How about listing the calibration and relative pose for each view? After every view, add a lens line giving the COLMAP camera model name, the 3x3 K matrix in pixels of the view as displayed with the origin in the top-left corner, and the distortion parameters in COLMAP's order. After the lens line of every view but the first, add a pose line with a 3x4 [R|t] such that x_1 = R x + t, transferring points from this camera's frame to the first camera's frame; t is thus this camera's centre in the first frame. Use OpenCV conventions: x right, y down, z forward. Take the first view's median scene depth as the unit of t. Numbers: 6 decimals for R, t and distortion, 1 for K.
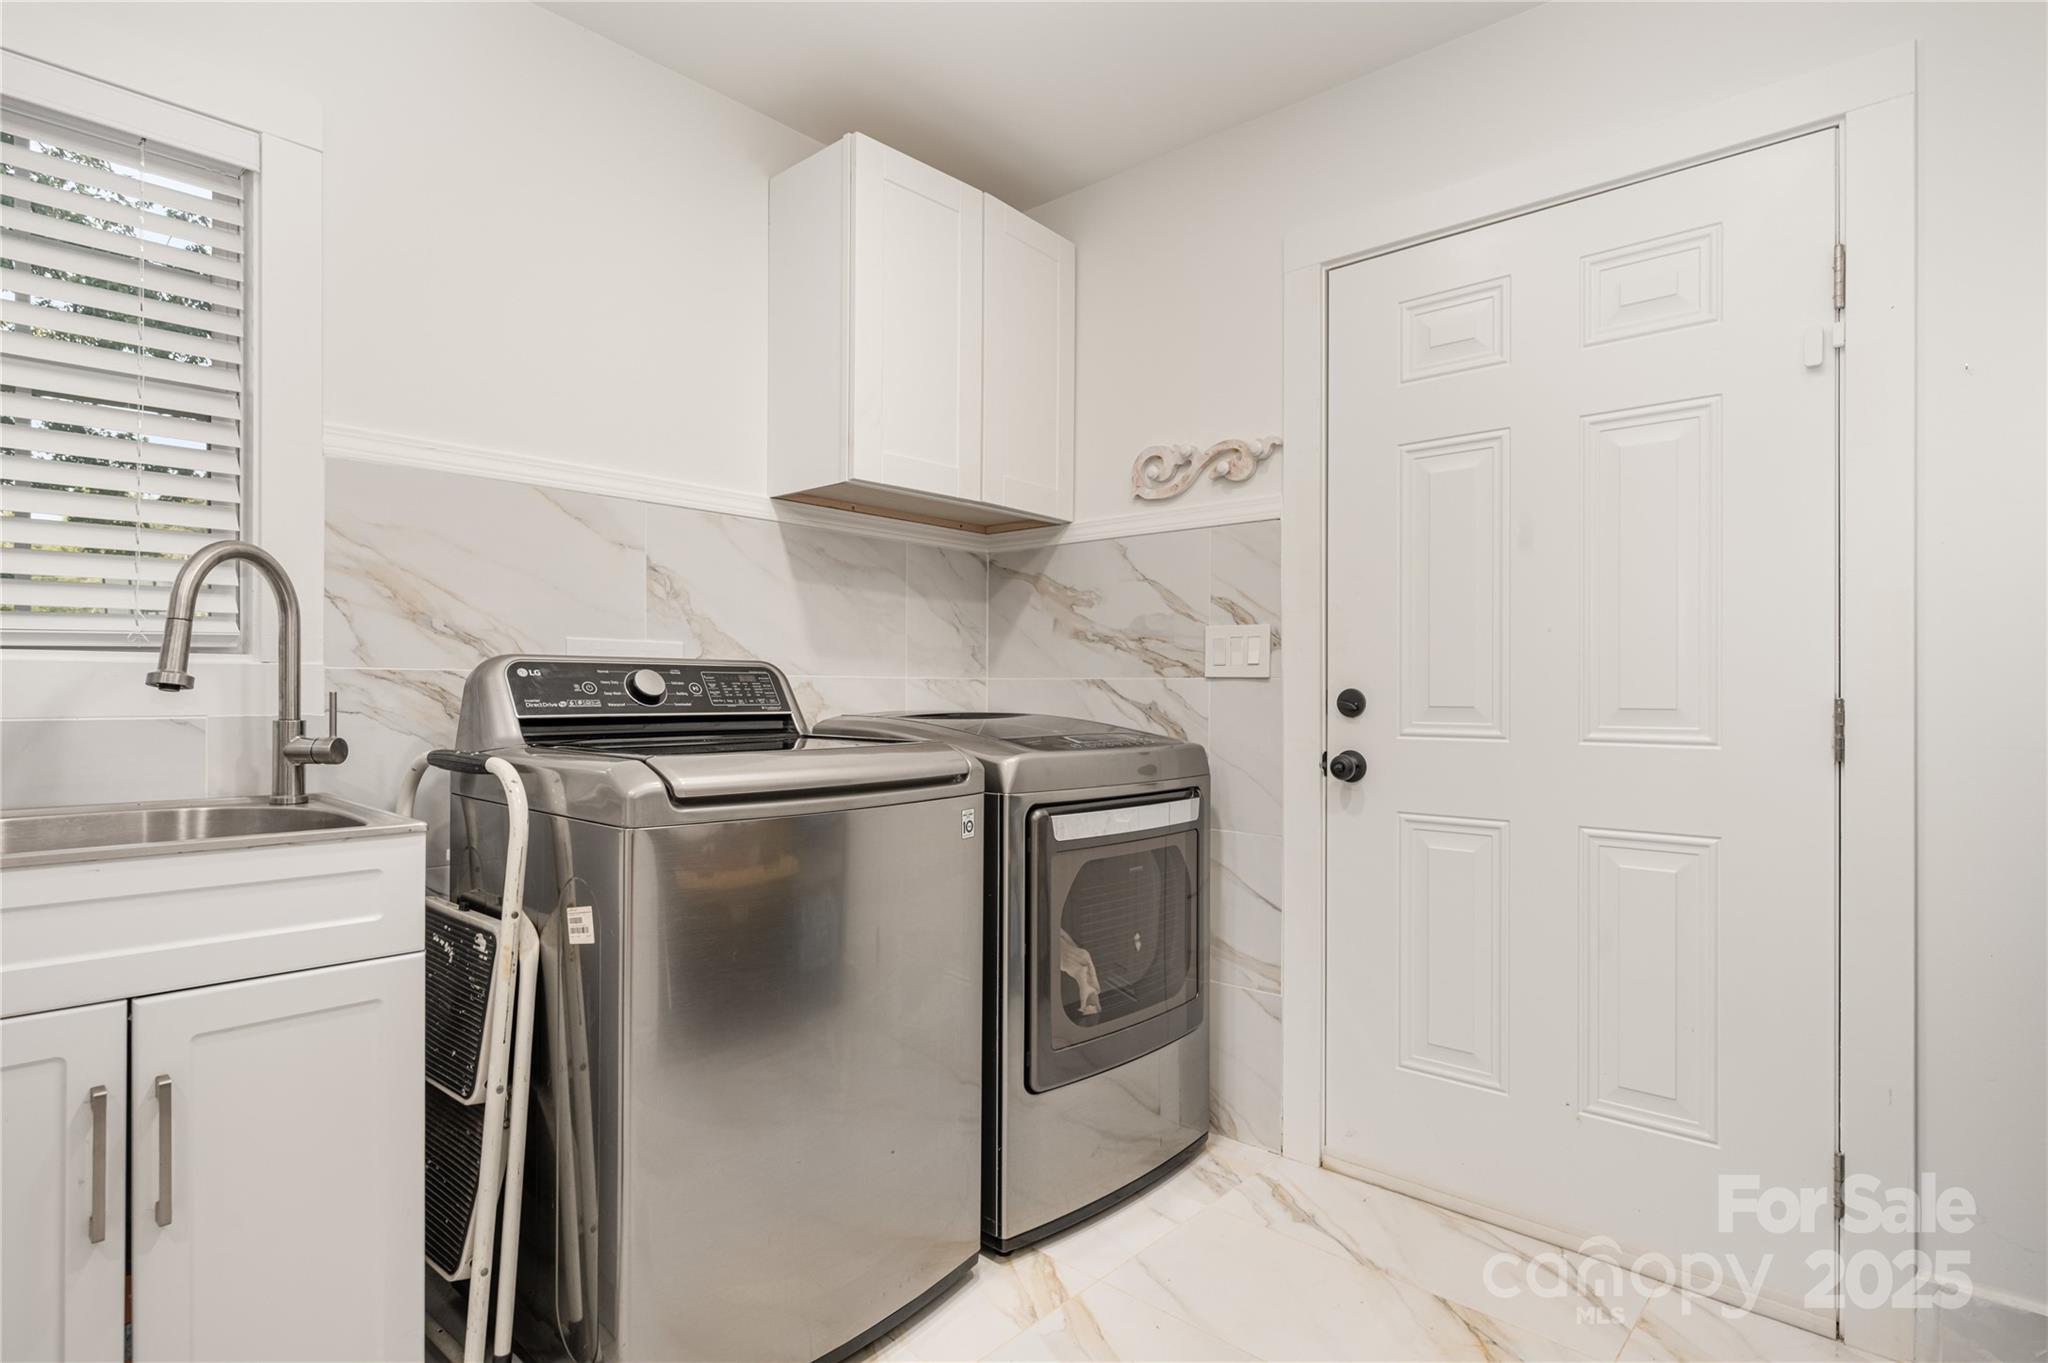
lens RADIAL K [[1057.3, 0, 1024.0], [0, 1057.3, 681.5], [0, 0, 1]] dist [0.002452, 0.000787]
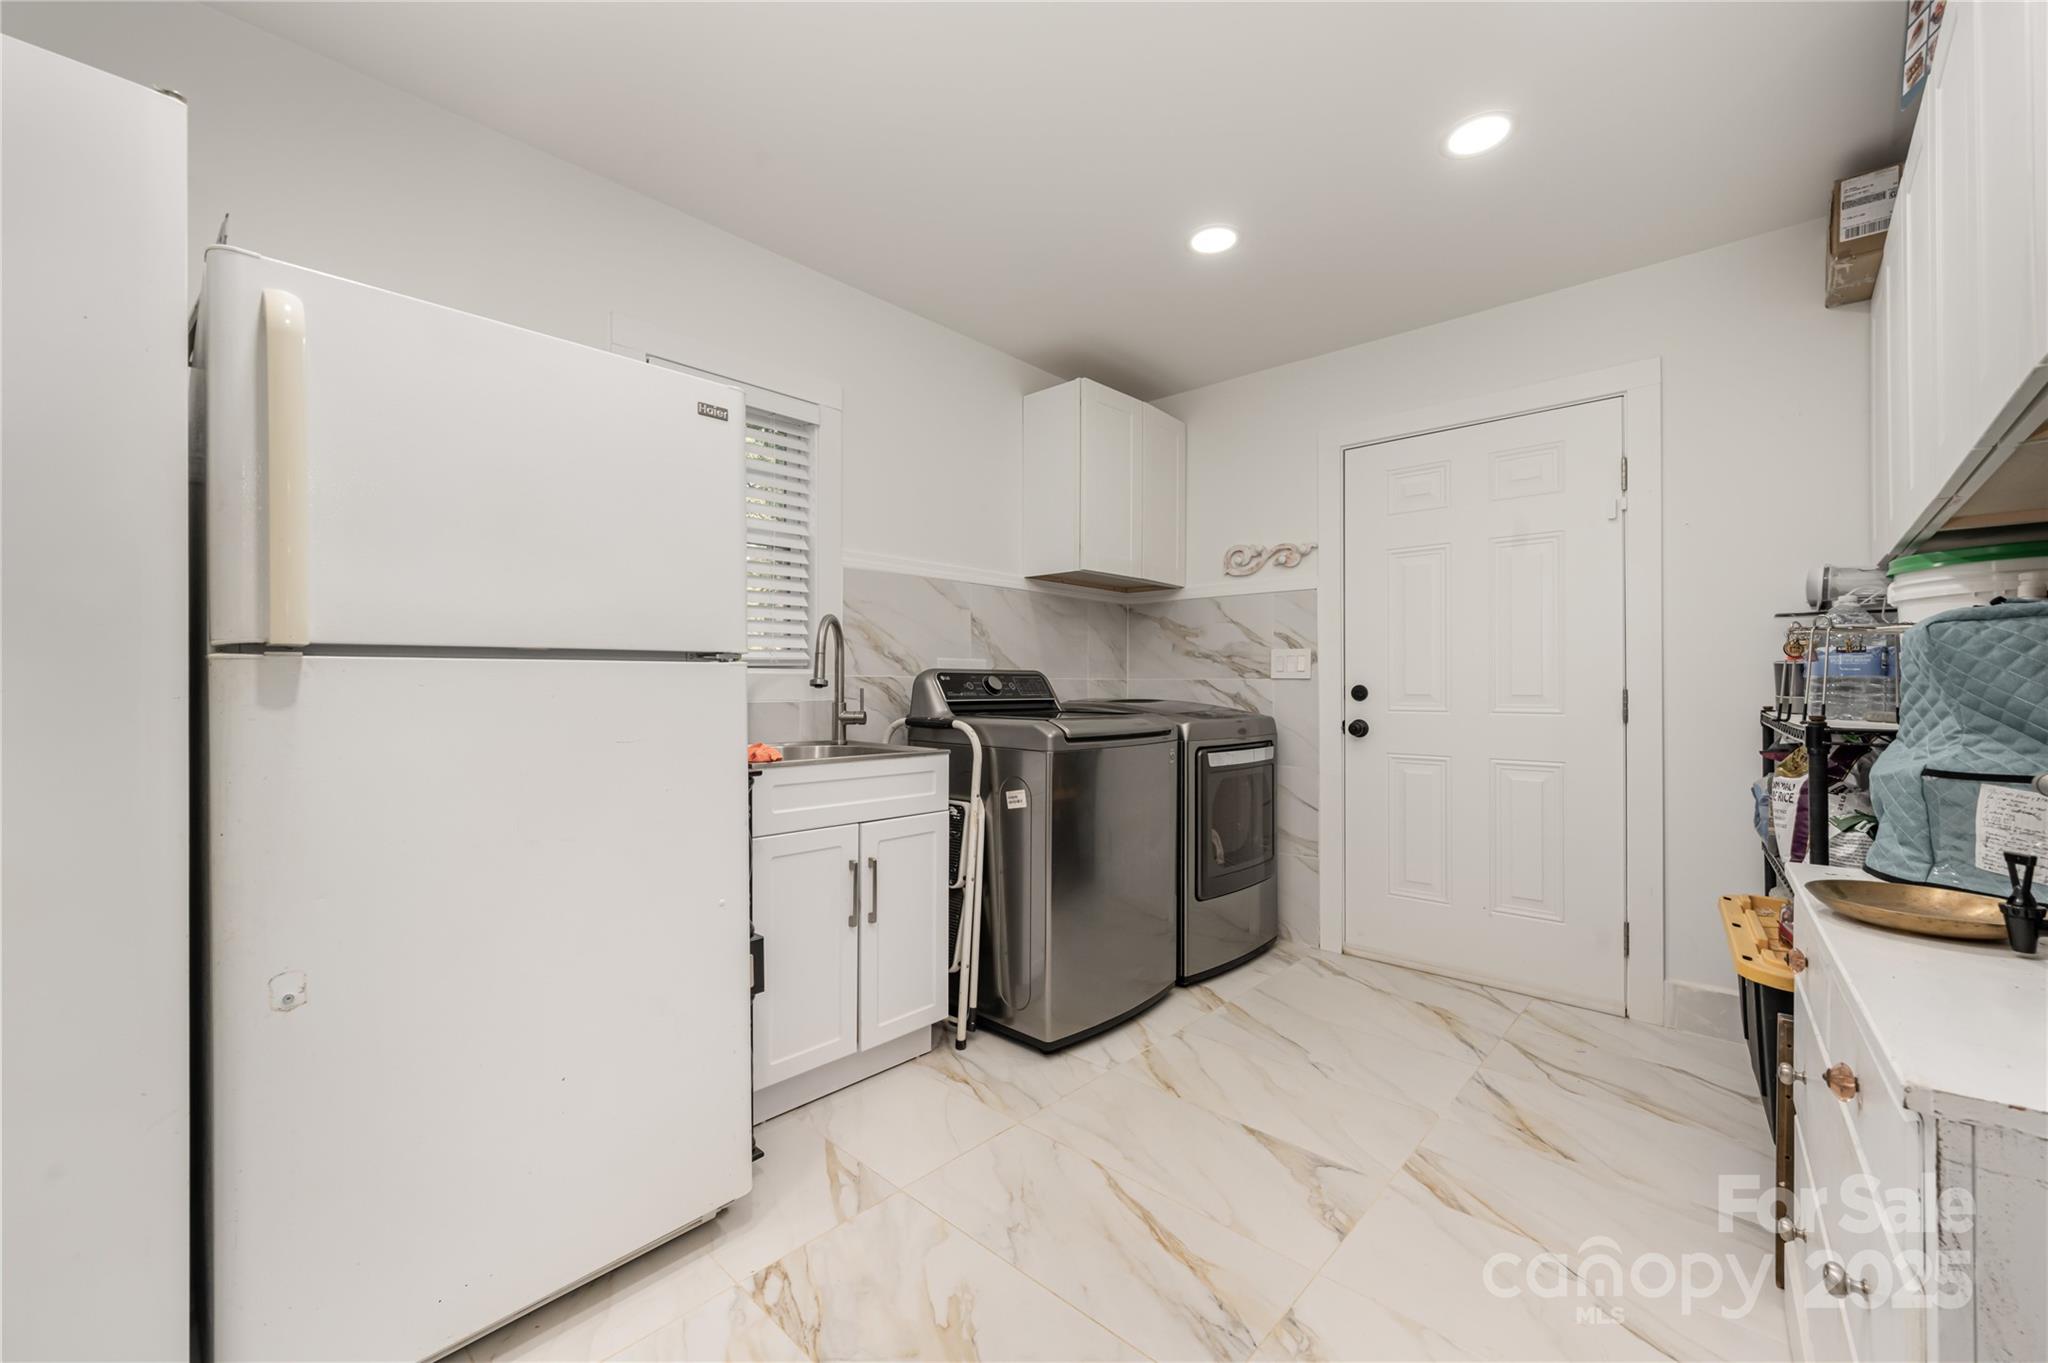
lens RADIAL K [[828.4, 0, 1024.0], [0, 828.4, 681.5], [0, 0, 1]] dist [-0.003619, -0.000251]
pose [[0.999979, -0.003320, -0.005557, -0.247377], [0.003331, 0.999993, 0.001907, -0.003391], [0.005551, -0.001925, 0.999983, -0.398033]]
